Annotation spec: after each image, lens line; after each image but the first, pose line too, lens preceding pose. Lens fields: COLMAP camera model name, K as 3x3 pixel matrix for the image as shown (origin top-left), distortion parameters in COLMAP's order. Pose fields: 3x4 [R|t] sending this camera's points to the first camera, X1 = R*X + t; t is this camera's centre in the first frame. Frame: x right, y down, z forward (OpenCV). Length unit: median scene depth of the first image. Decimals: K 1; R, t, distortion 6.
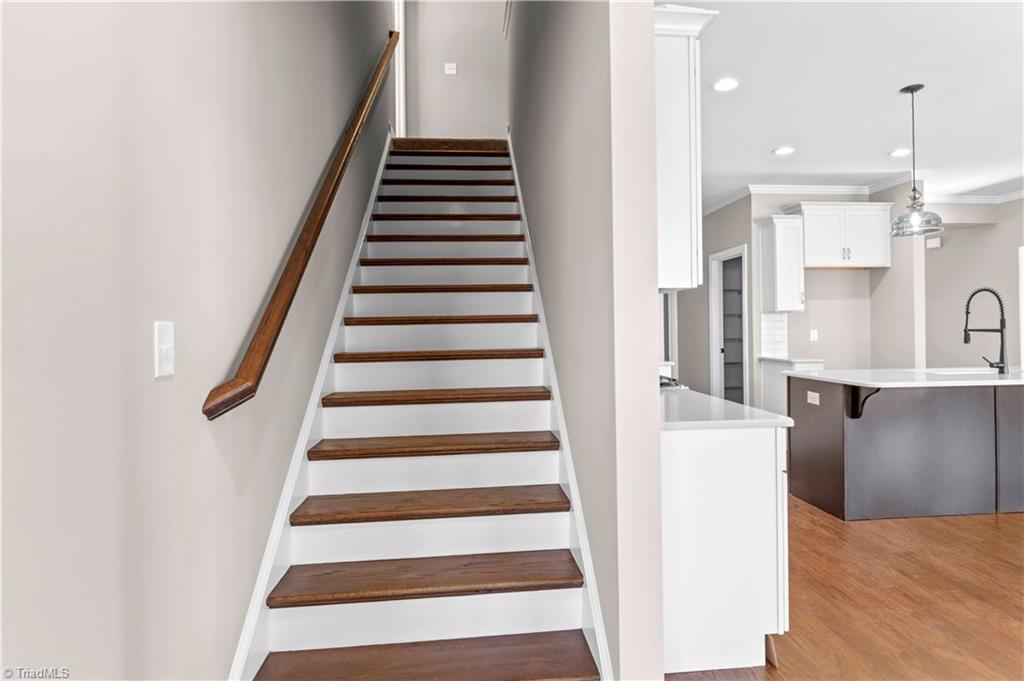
lens RADIAL K [[559.6, 0, 515.5], [0, 559.6, 331.7], [0, 0, 1]] dist [0.002902, 0.000995]
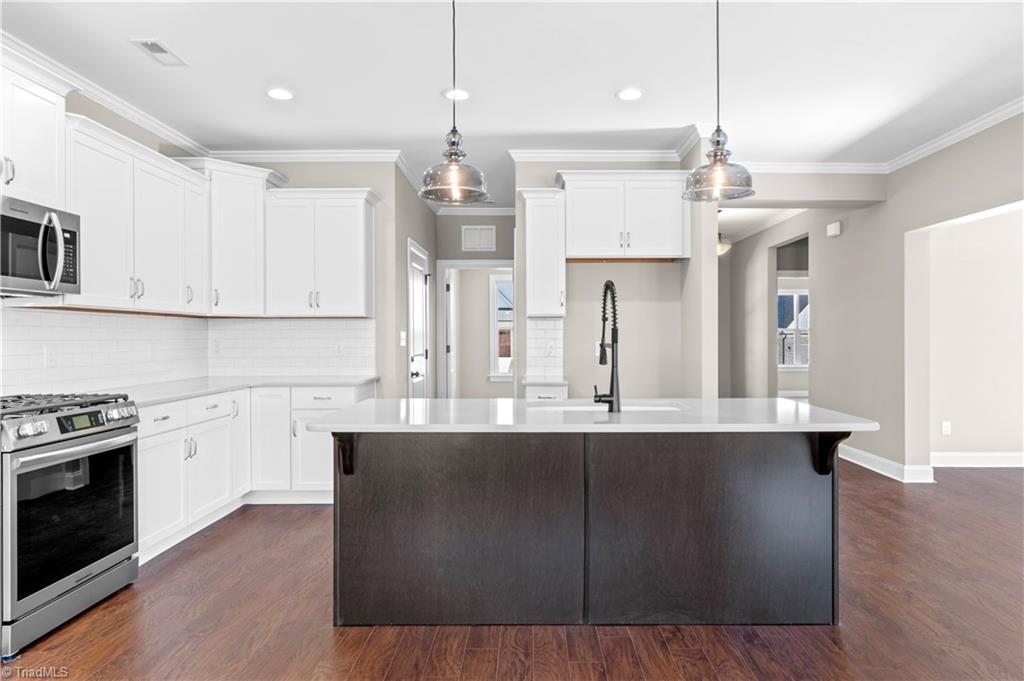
lens RADIAL K [[613.6, 0, 513.6], [0, 613.6, 334.1], [0, 0, 1]] dist [-0.003470, -0.000728]
pose [[0.992742, 0.016885, -0.119070, 0.546215], [-0.017882, 0.999813, -0.007305, -0.005749], [0.118925, 0.009381, 0.992859, 0.180145]]
